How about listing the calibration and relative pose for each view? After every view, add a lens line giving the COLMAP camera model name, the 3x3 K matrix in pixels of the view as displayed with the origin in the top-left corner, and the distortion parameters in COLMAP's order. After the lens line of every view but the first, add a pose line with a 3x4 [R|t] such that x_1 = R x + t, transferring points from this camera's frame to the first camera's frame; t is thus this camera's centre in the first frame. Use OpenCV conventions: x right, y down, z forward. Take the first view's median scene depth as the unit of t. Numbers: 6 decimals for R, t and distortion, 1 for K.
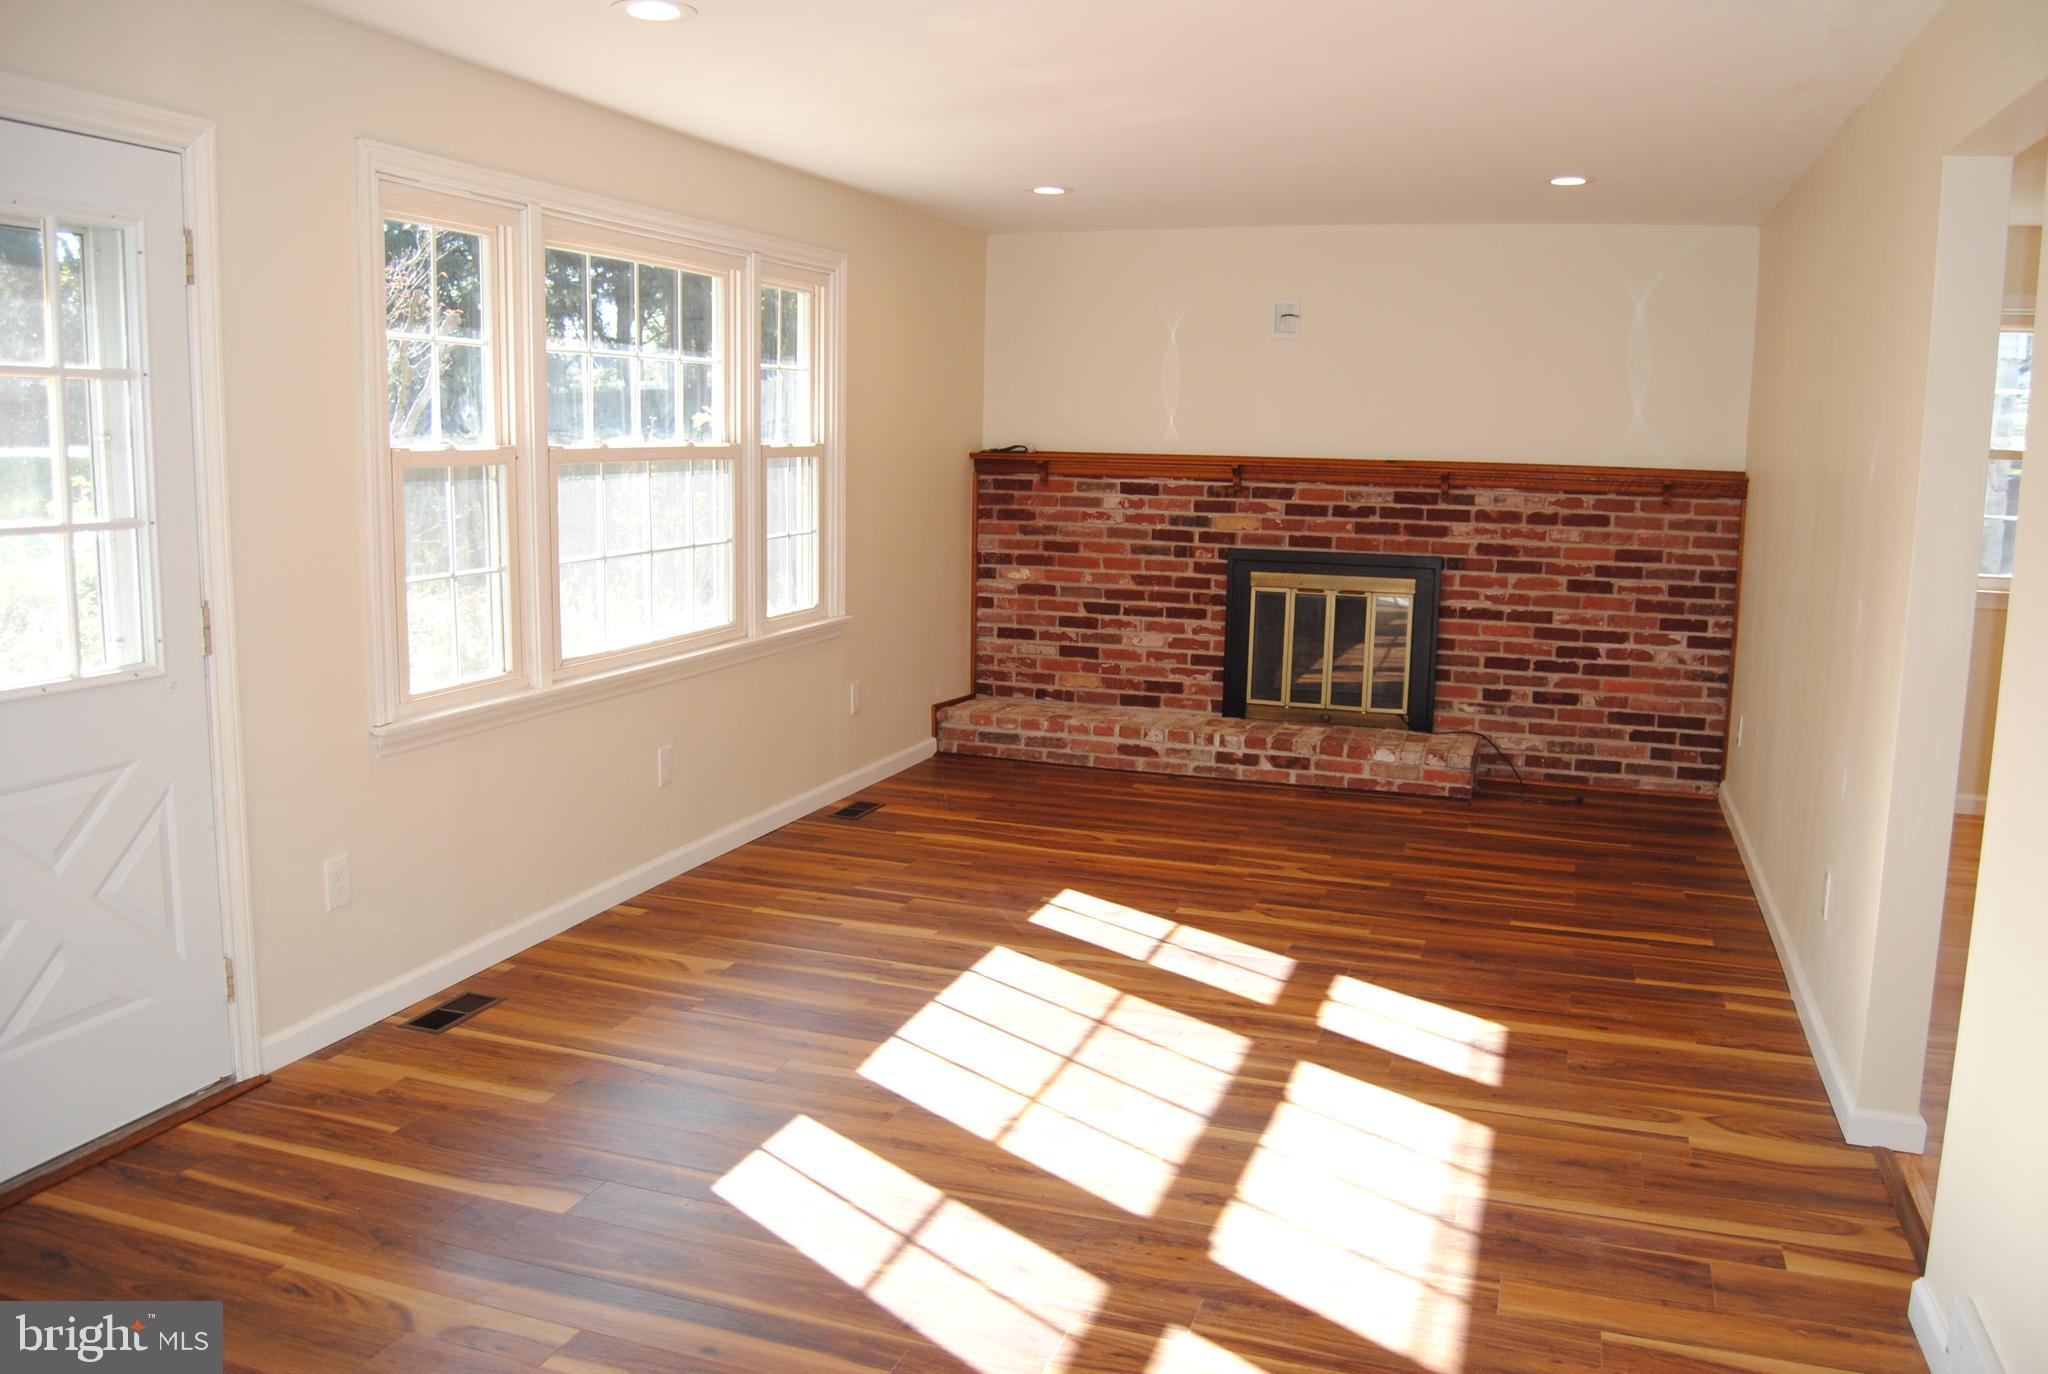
lens RADIAL K [[1617.5, 0, 1011.2], [0, 1617.5, 697.8], [0, 0, 1]] dist [-0.091194, 0.058571]
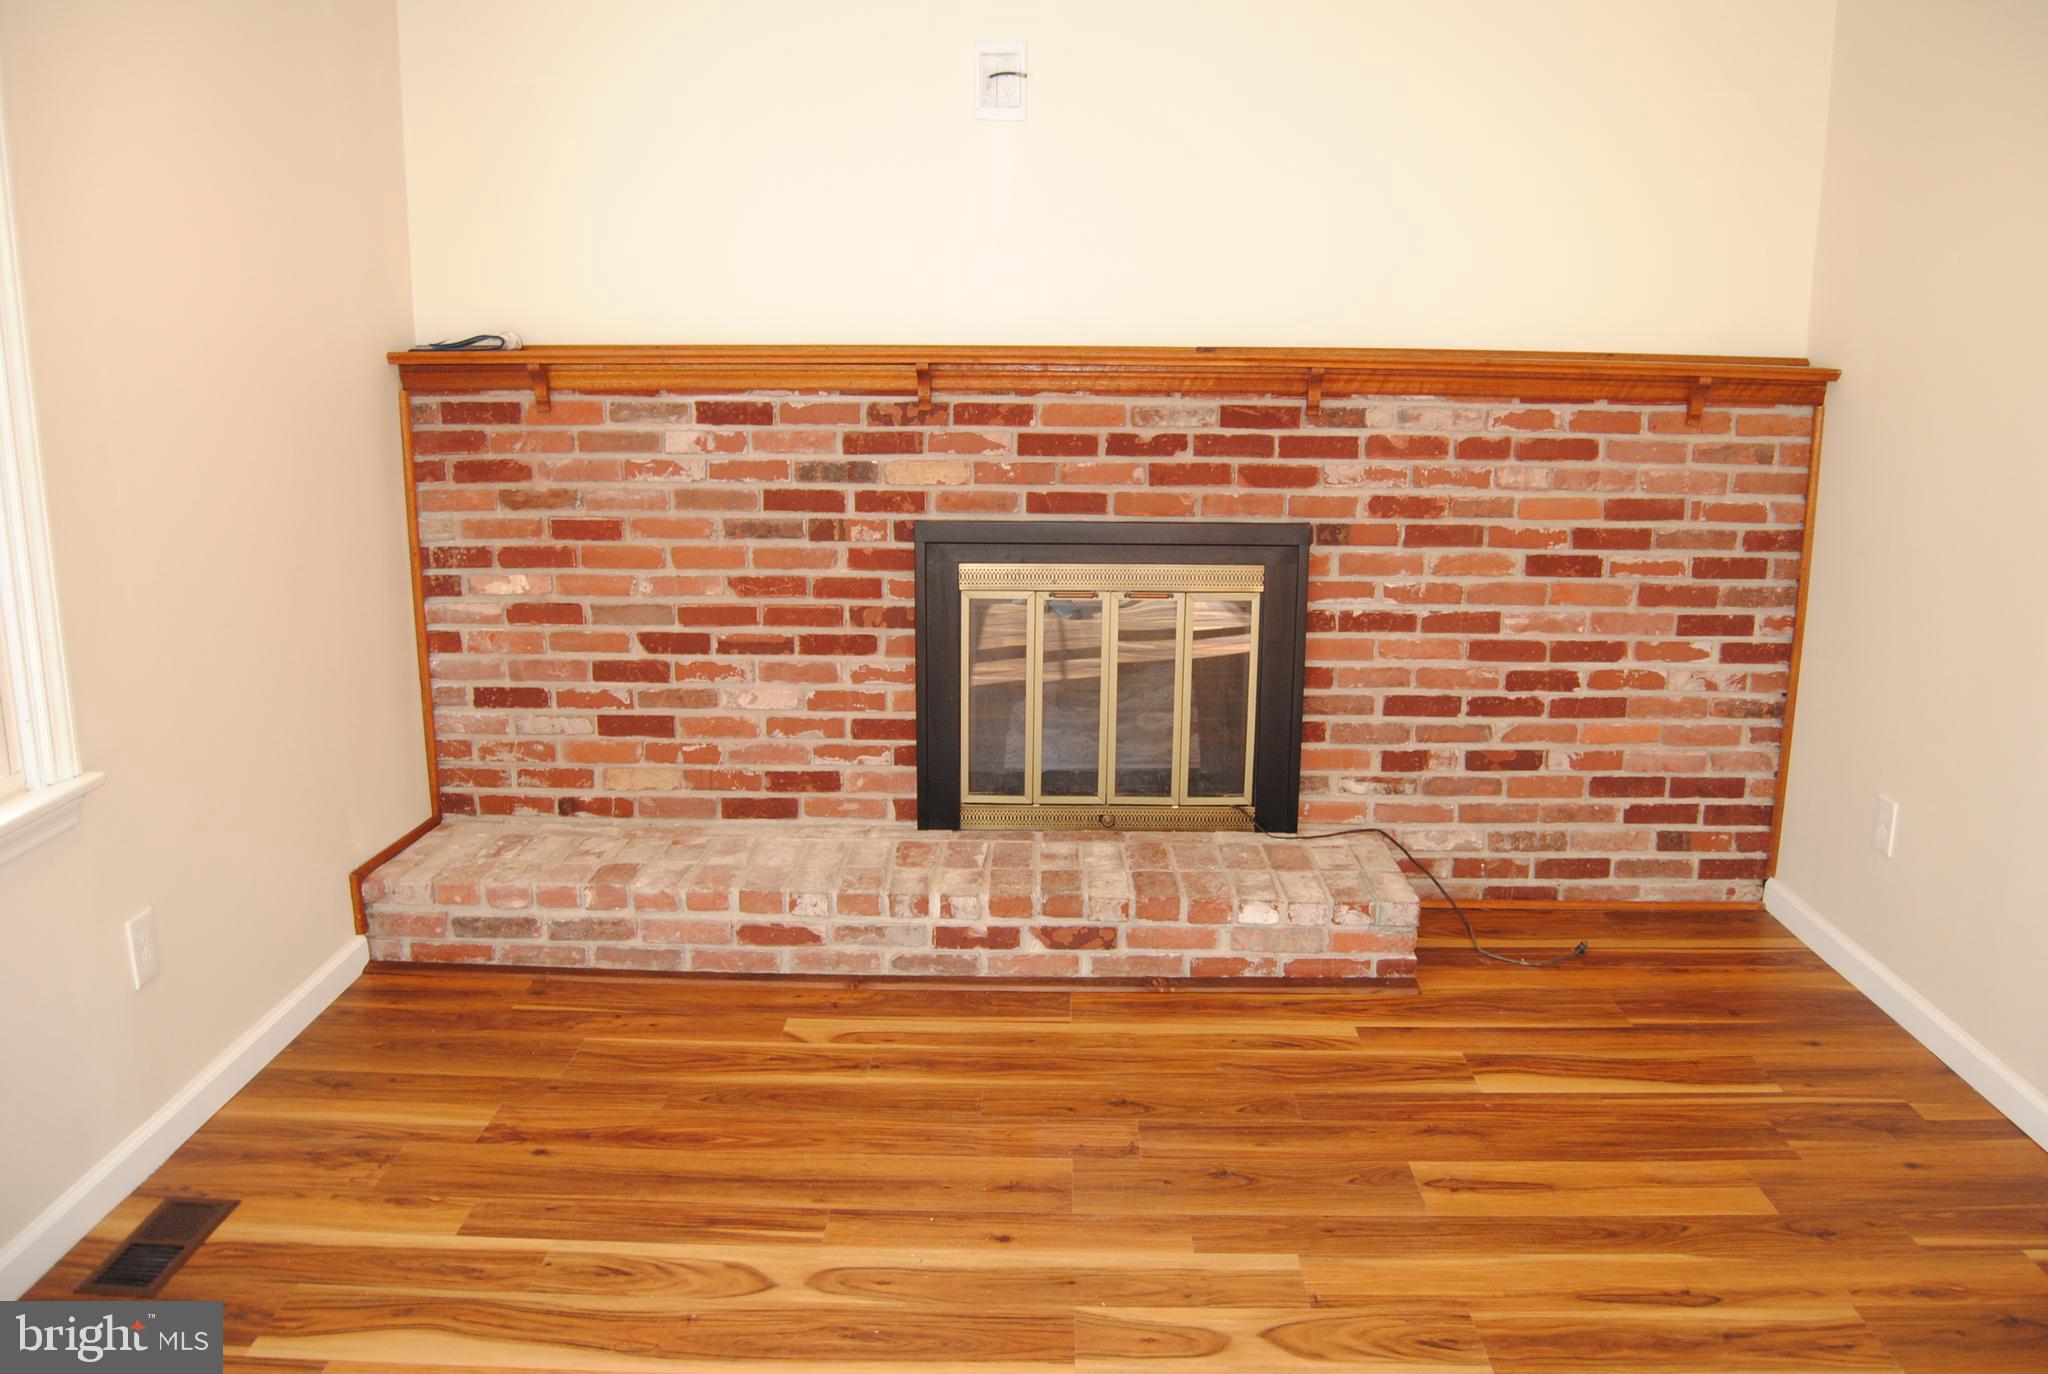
lens RADIAL K [[1617.5, 0, 1030.8], [0, 1617.5, 675.8], [0, 0, 1]] dist [-0.091194, 0.058571]
pose [[0.948360, -0.081633, 0.306510, 0.004574], [0.062428, 0.995452, 0.071964, -0.080203], [-0.310991, -0.049113, 0.949143, 0.496765]]
